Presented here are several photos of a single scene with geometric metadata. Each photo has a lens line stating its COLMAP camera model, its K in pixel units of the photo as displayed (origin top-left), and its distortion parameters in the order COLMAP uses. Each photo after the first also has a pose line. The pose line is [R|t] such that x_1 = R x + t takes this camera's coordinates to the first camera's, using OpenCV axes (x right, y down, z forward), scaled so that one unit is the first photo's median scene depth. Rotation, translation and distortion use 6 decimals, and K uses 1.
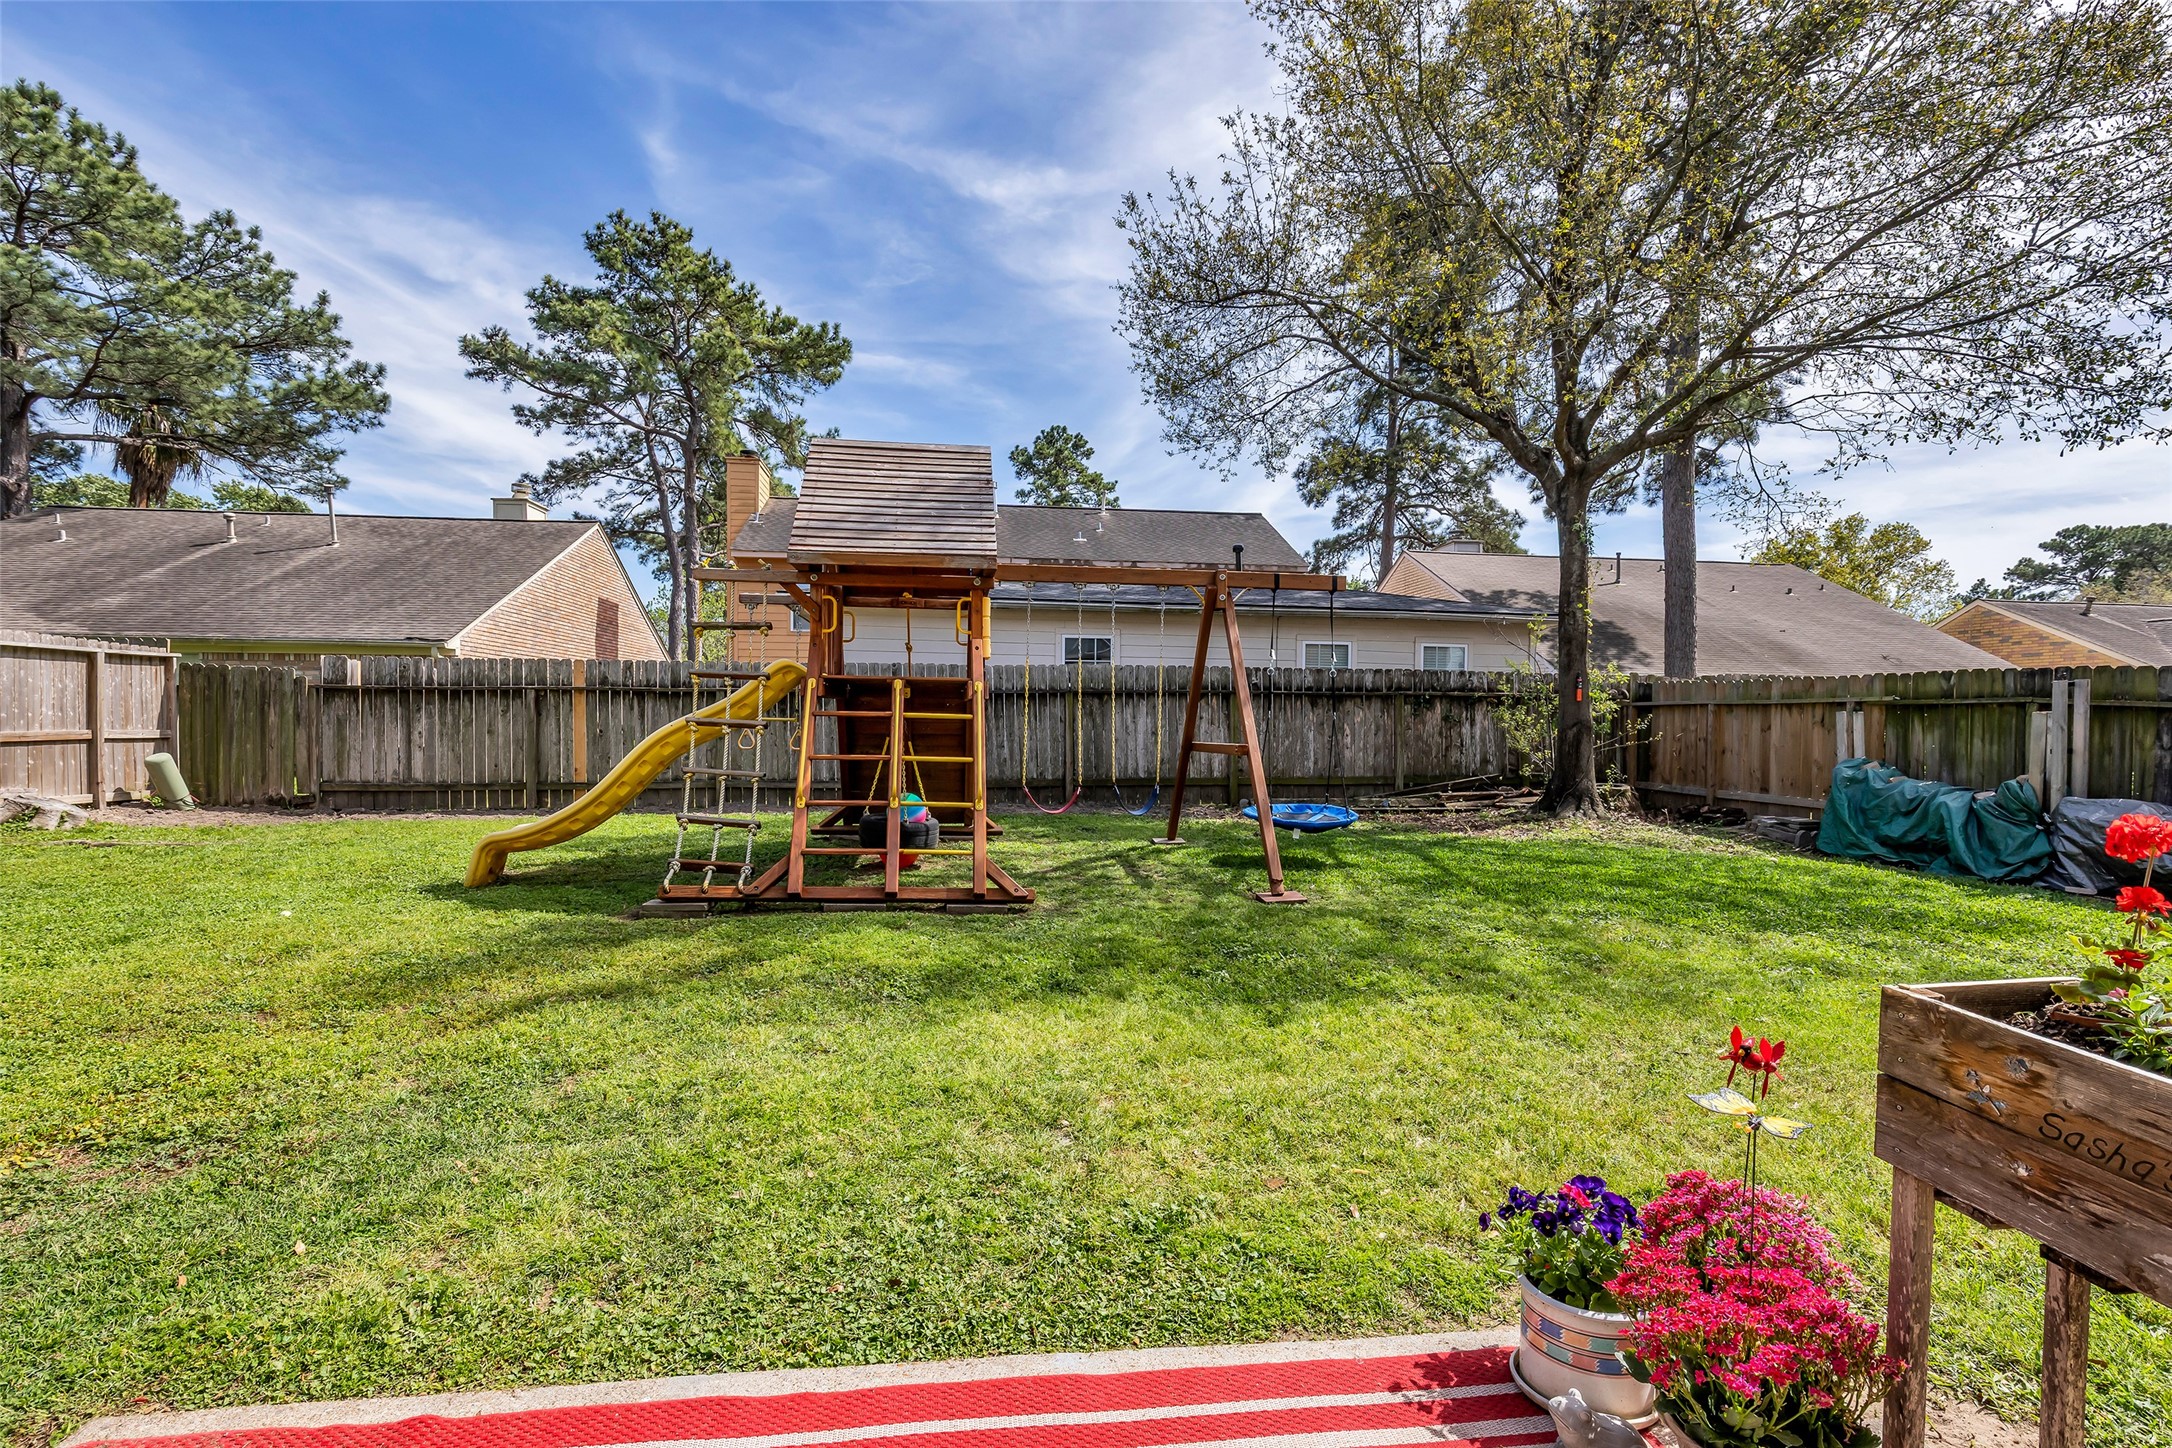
lens RADIAL K [[990.4, 0, 1076.6], [0, 990.4, 741.9], [0, 0, 1]] dist [-0.016822, -0.000300]
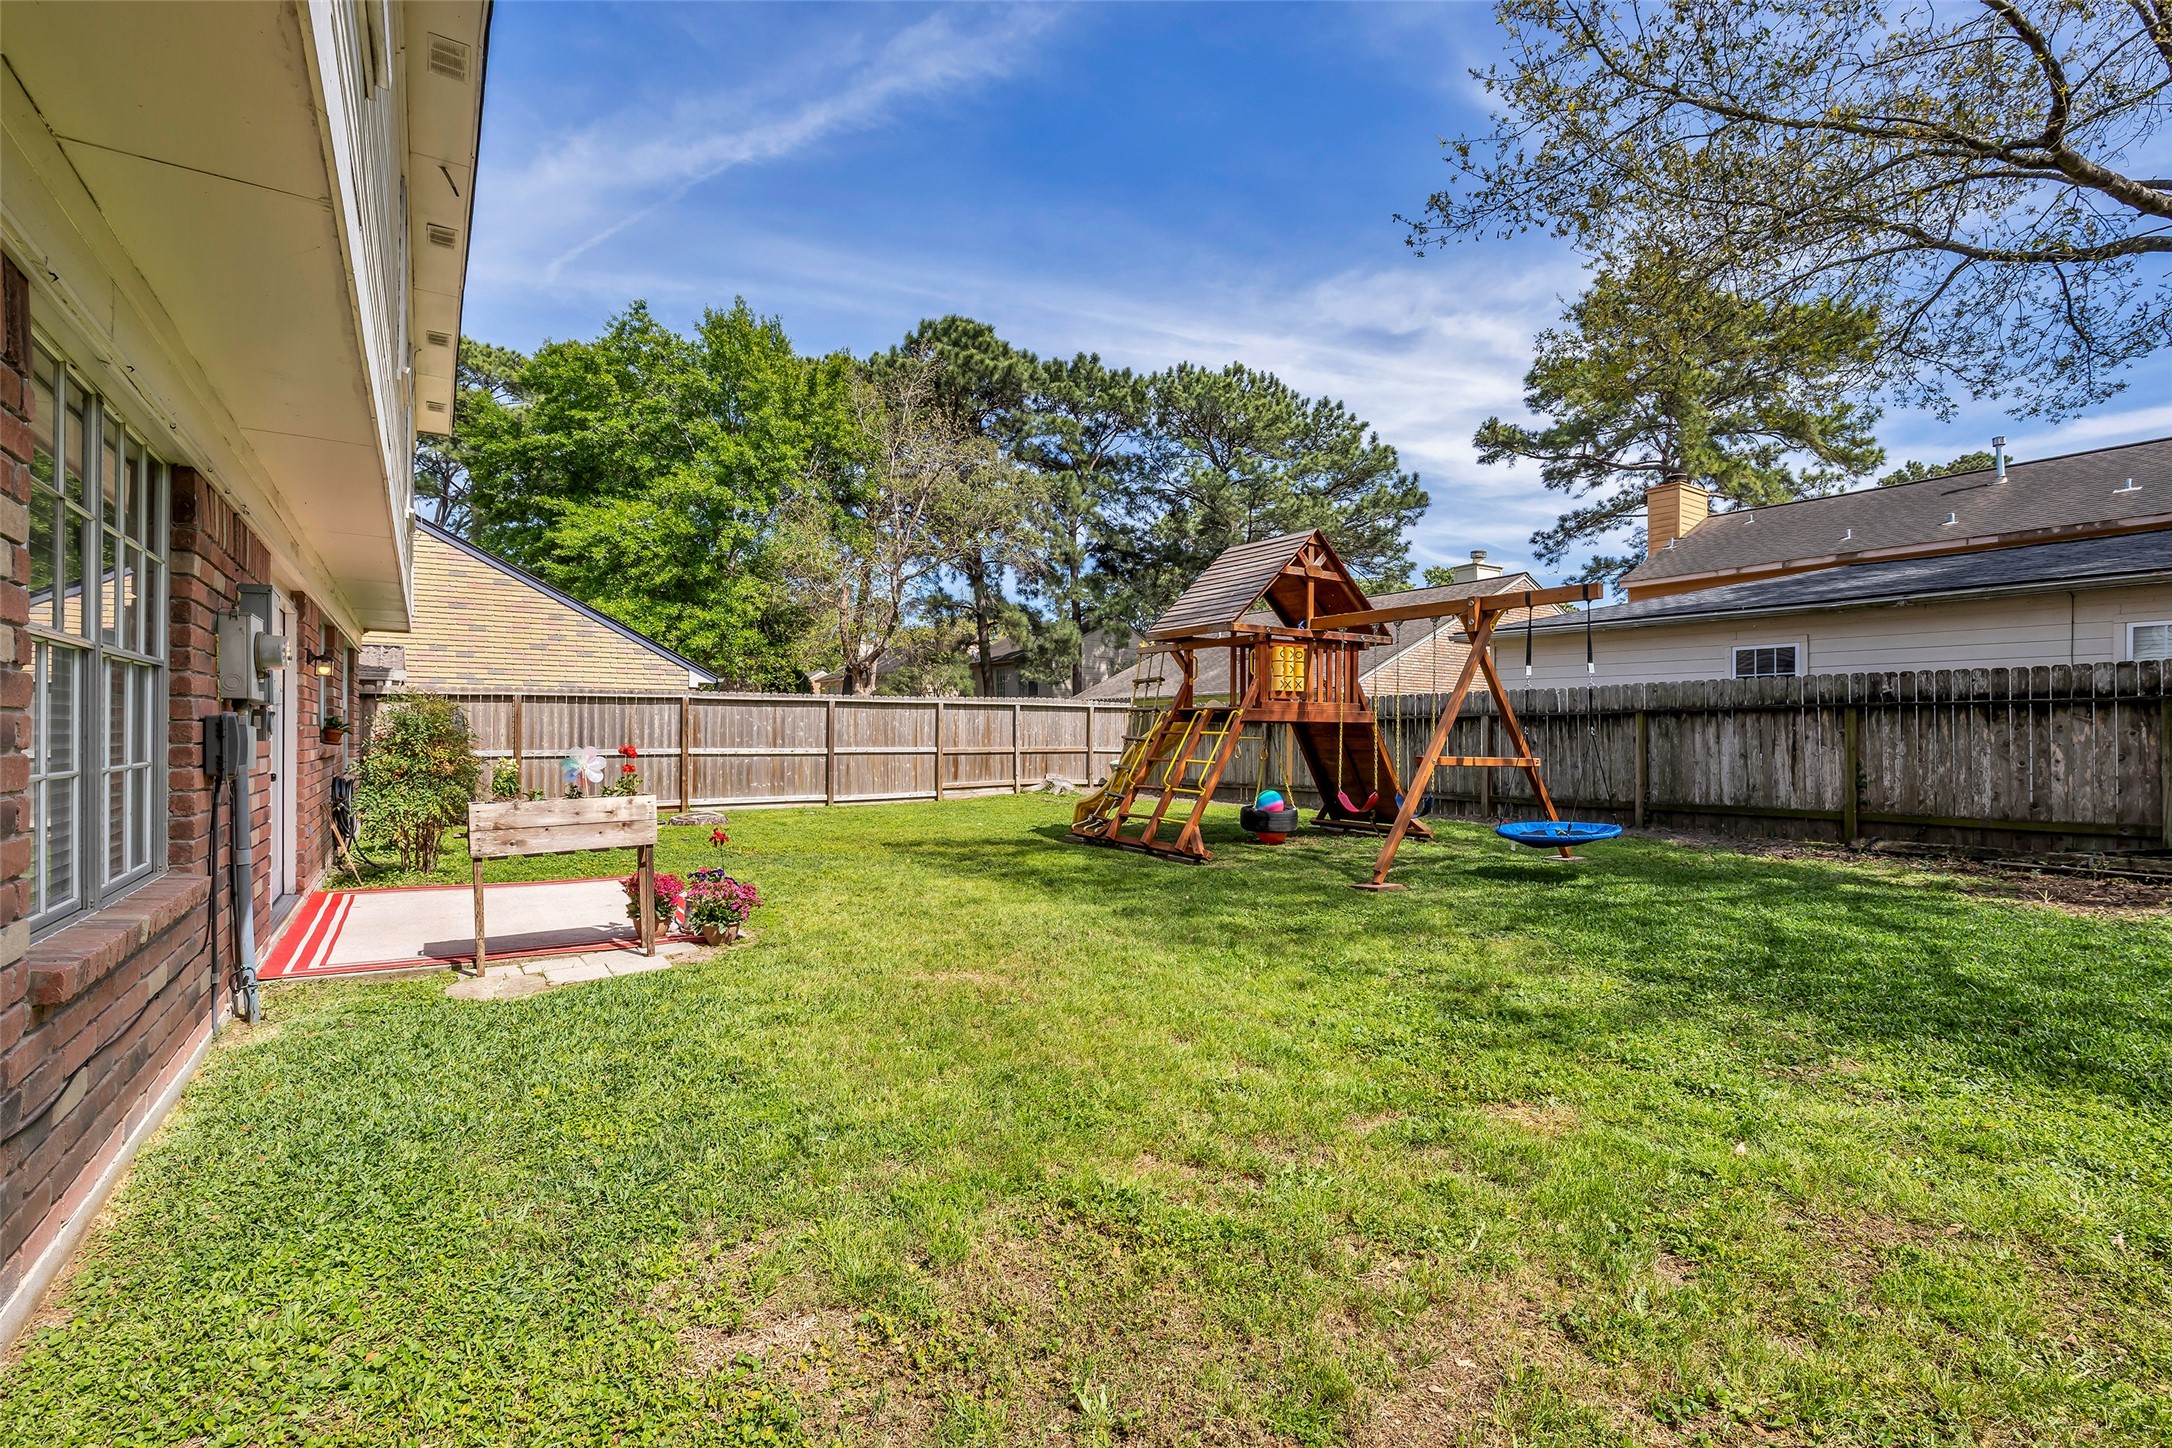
lens RADIAL K [[990.4, 0, 1076.6], [0, 990.4, 741.9], [0, 0, 1]] dist [-0.016822, -0.000300]
pose [[0.431673, -0.004678, -0.902018, 0.290823], [-0.027703, 0.999446, -0.018441, 0.005411], [0.901605, 0.032949, 0.431304, 0.047540]]
